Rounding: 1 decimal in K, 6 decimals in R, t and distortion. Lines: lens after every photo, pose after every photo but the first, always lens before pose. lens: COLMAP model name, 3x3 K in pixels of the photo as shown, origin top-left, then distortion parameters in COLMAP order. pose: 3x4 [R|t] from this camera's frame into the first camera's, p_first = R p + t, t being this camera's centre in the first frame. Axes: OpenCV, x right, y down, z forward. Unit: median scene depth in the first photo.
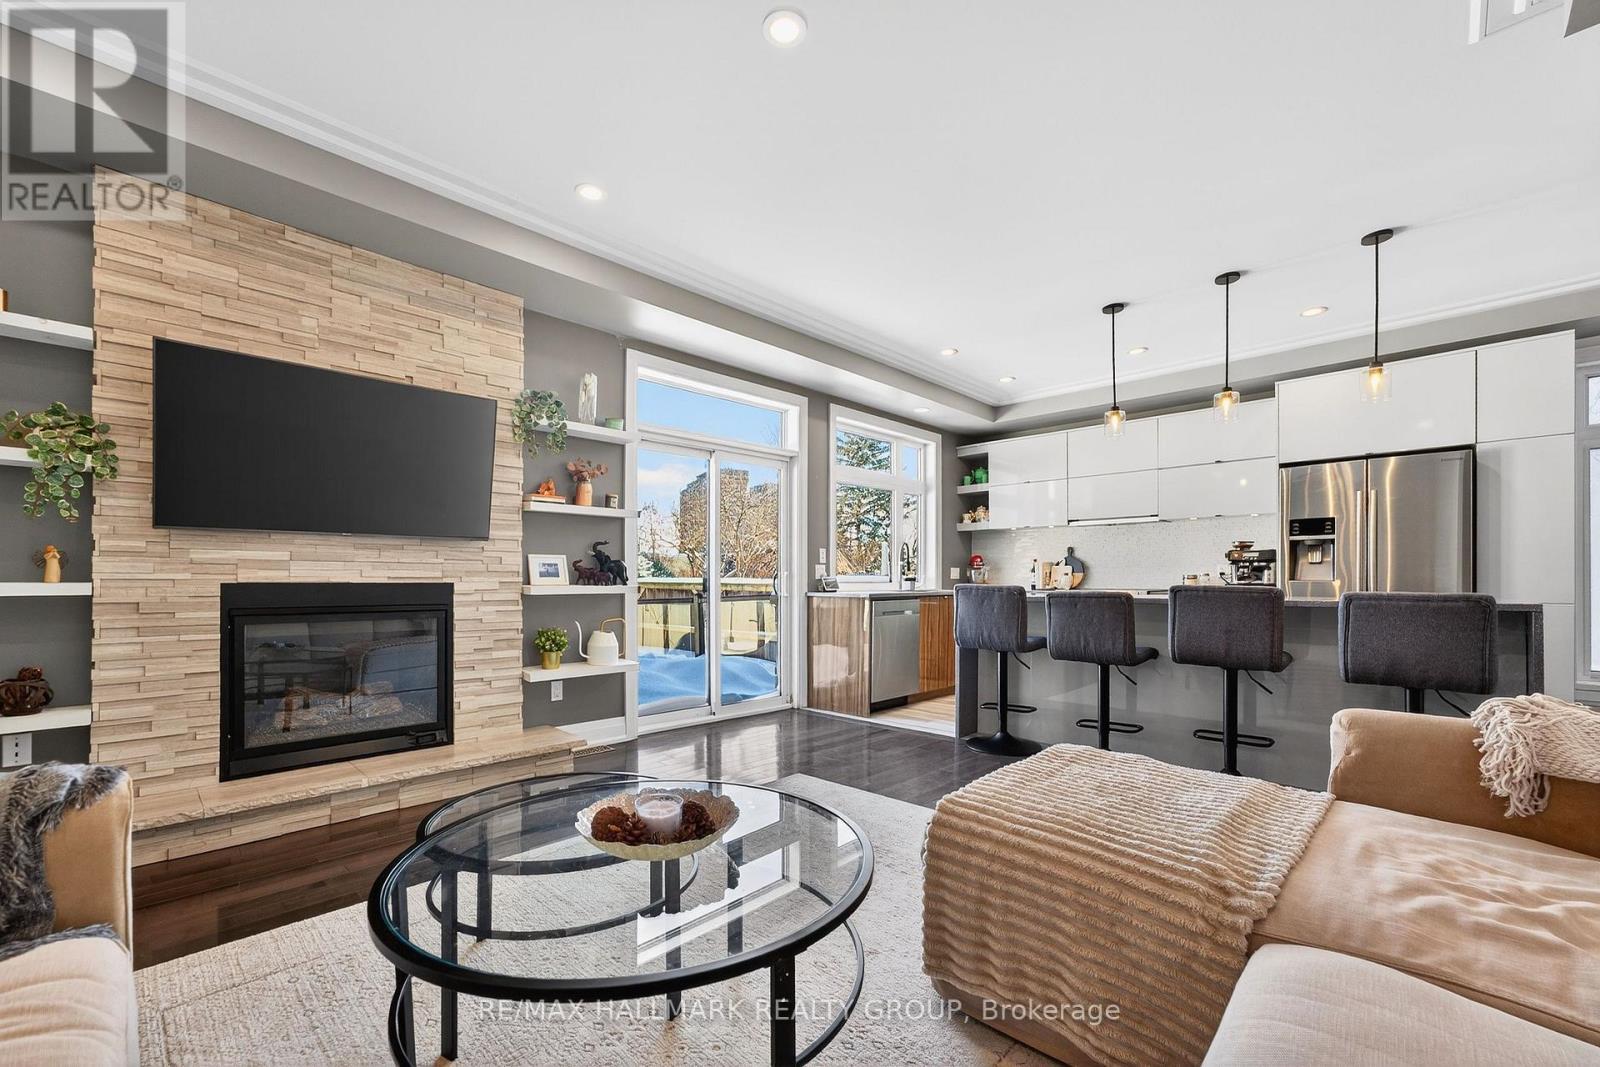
lens RADIAL K [[681.6, 0, 803.3], [0, 681.6, 578.8], [0, 0, 1]] dist [0.003774, 0.000293]
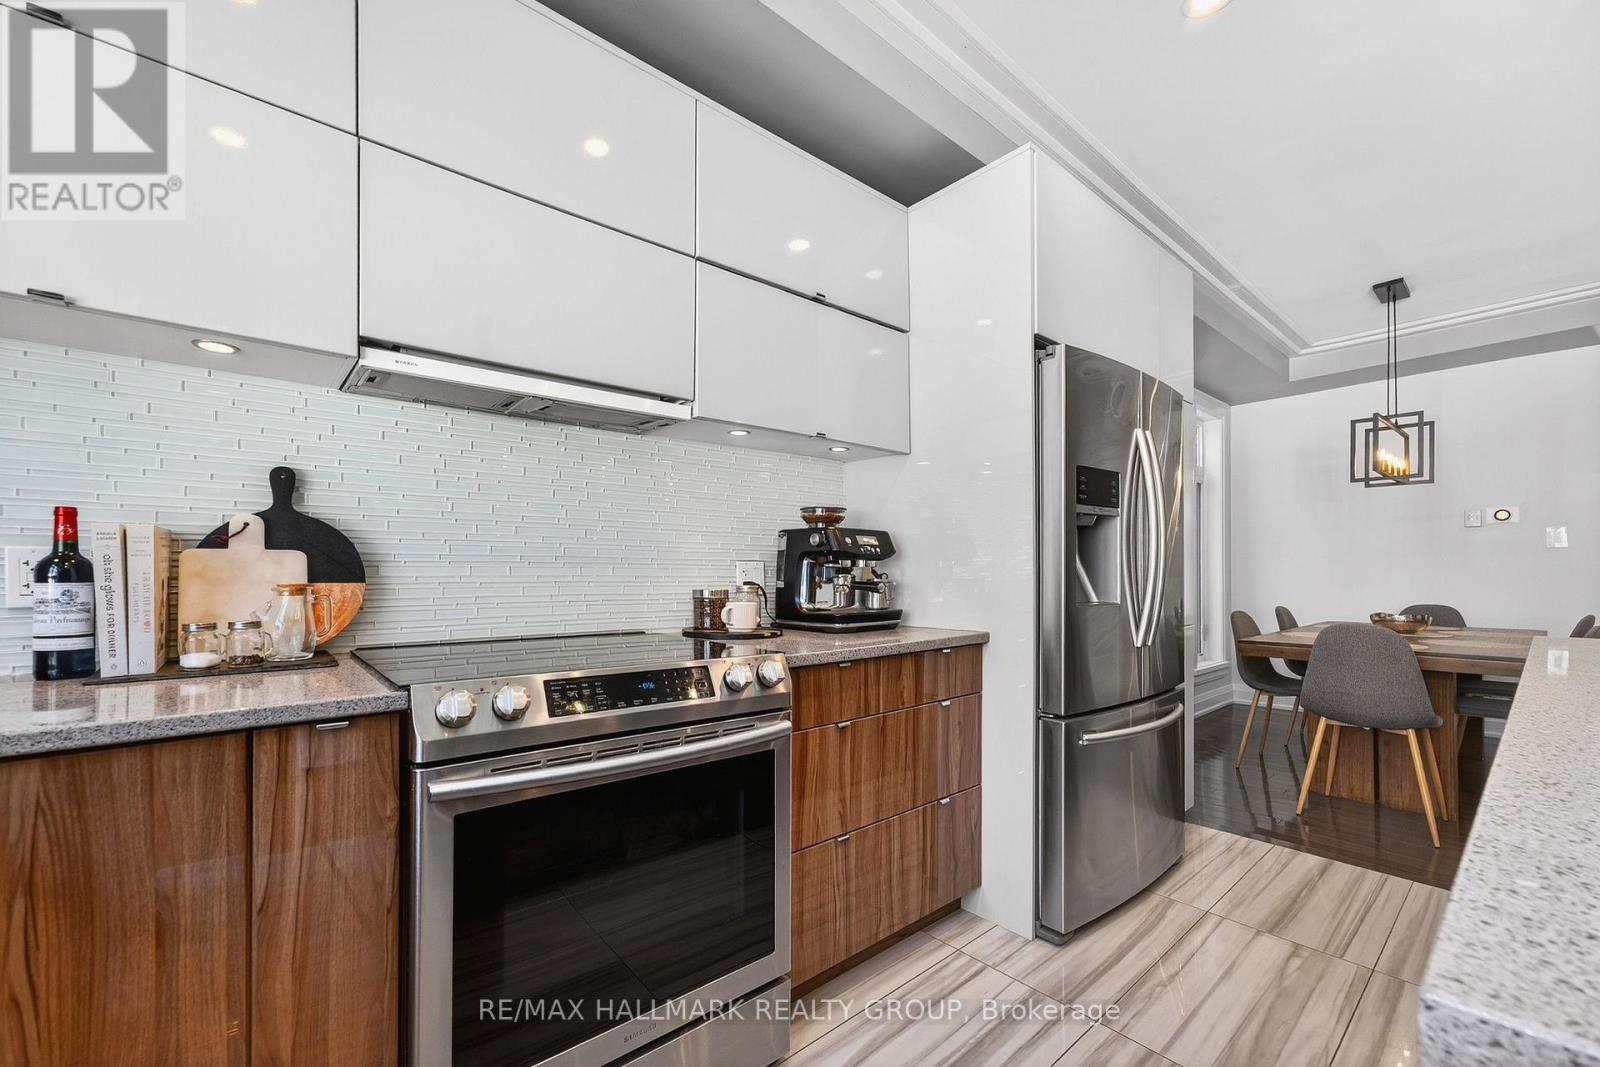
lens RADIAL K [[652.6, 0, 763.4], [0, 652.6, 574.0], [0, 0, 1]] dist [-0.002864, 0.005587]
pose [[0.133627, 0.001614, 0.991030, 0.319907], [-0.004861, 0.999988, -0.000973, -0.019506], [-0.991020, -0.004688, 0.133633, 1.330099]]
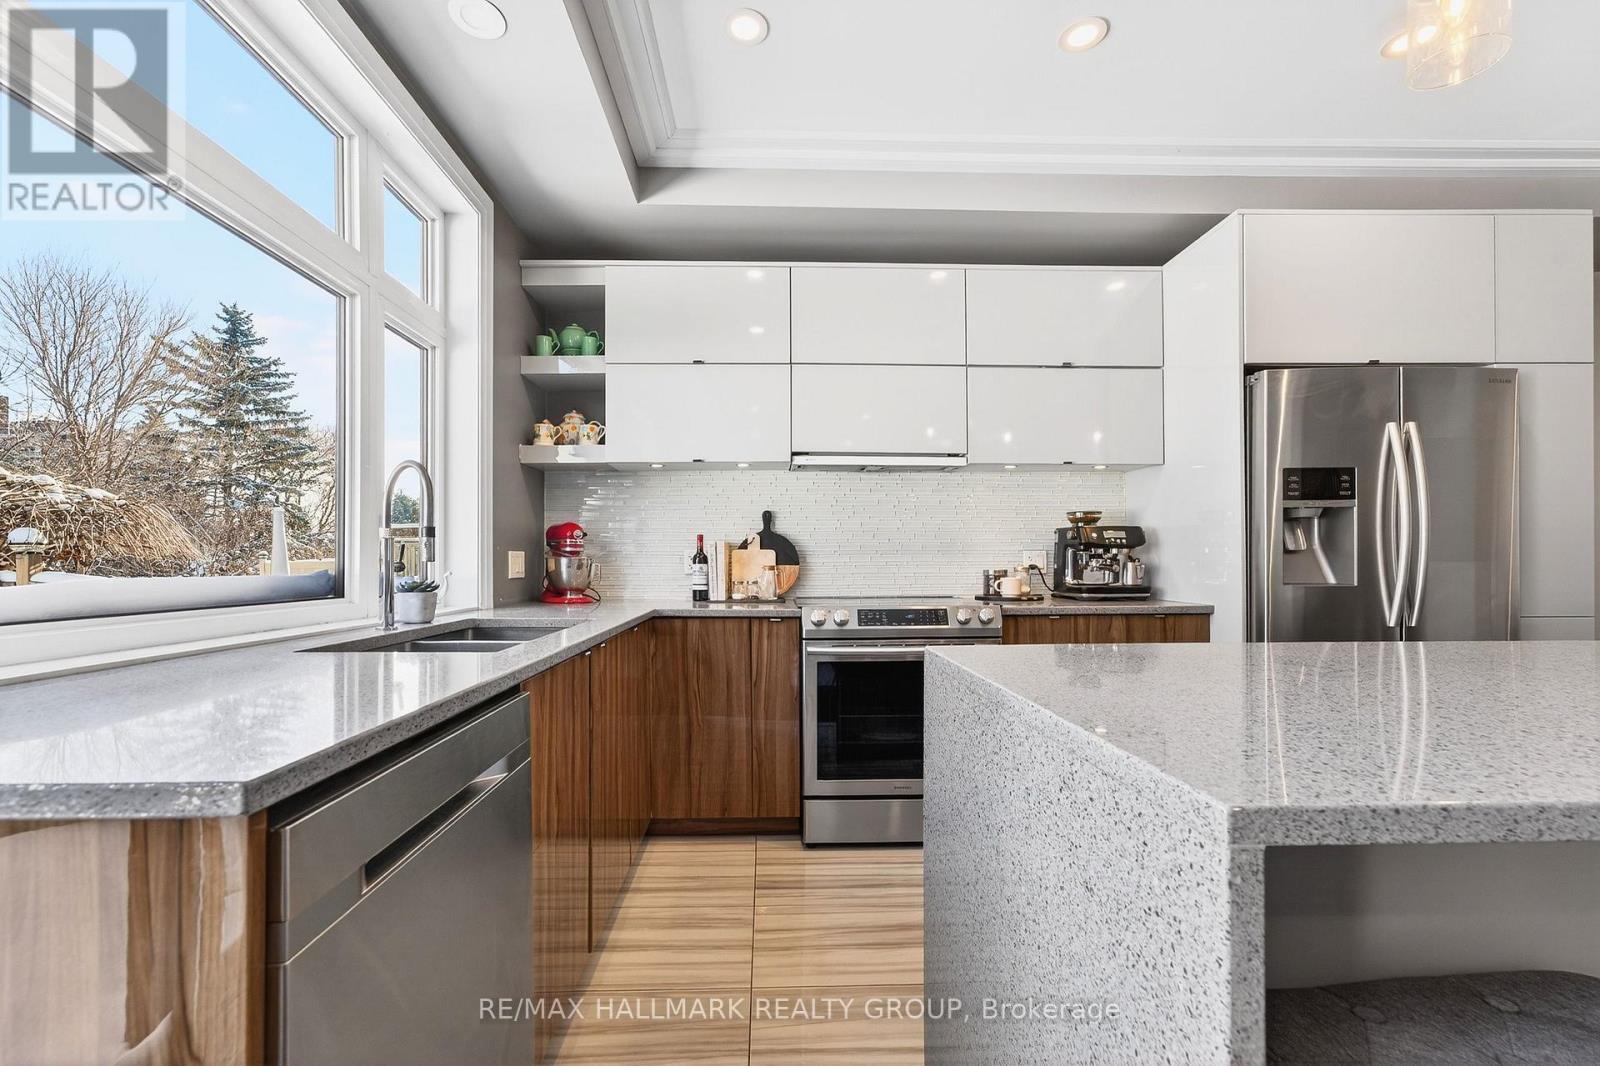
lens RADIAL K [[652.6, 0, 790.1], [0, 652.6, 556.8], [0, 0, 1]] dist [-0.002864, 0.005587]
pose [[0.703704, 0.005721, 0.710471, 0.103227], [-0.001618, 0.999978, -0.006450, -0.017963], [-0.710492, 0.003389, 0.703697, 1.070105]]
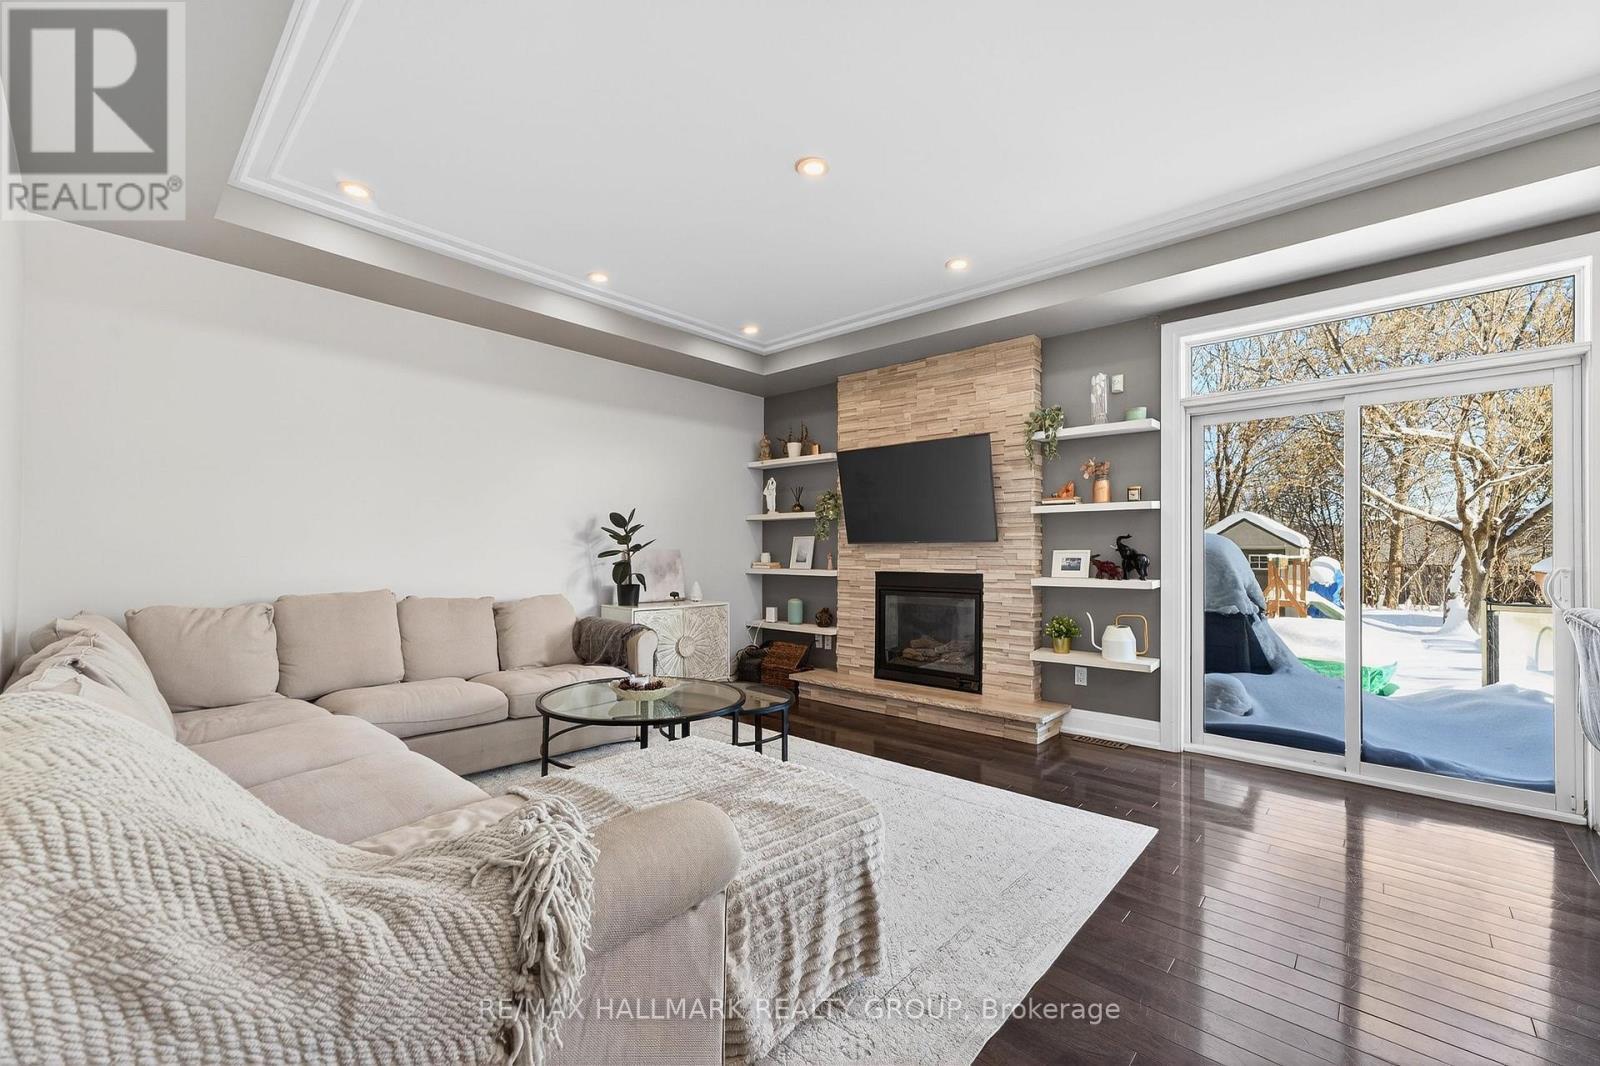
lens RADIAL K [[652.6, 0, 811.2], [0, 652.6, 548.6], [0, 0, 1]] dist [-0.002864, 0.005587]
pose [[0.057275, -0.007120, -0.998333, 0.636946], [0.001371, 0.999974, -0.007053, -0.030041], [0.998358, -0.000965, 0.057283, 0.505119]]
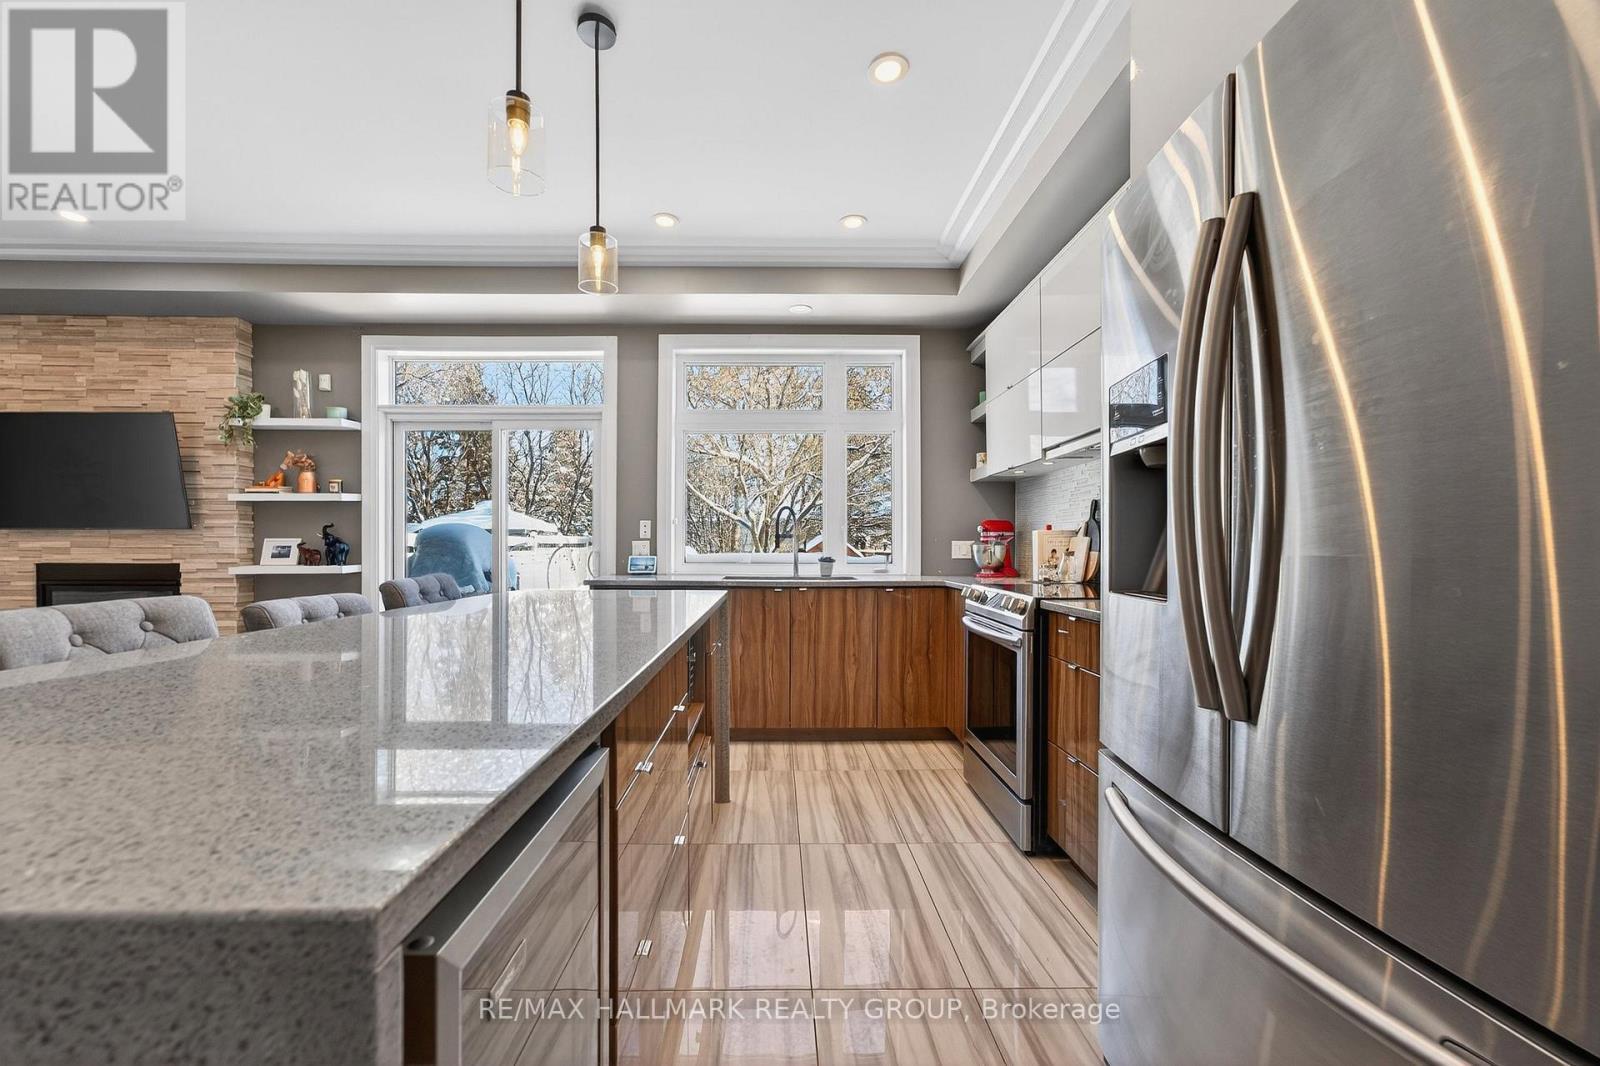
lens RADIAL K [[652.6, 0, 777.2], [0, 652.6, 548.0], [0, 0, 1]] dist [-0.002864, 0.005587]
pose [[0.700120, 0.003094, -0.714019, 0.942392], [0.001300, 0.999983, 0.005607, -0.023574], [0.714024, -0.004854, 0.700104, 0.806248]]
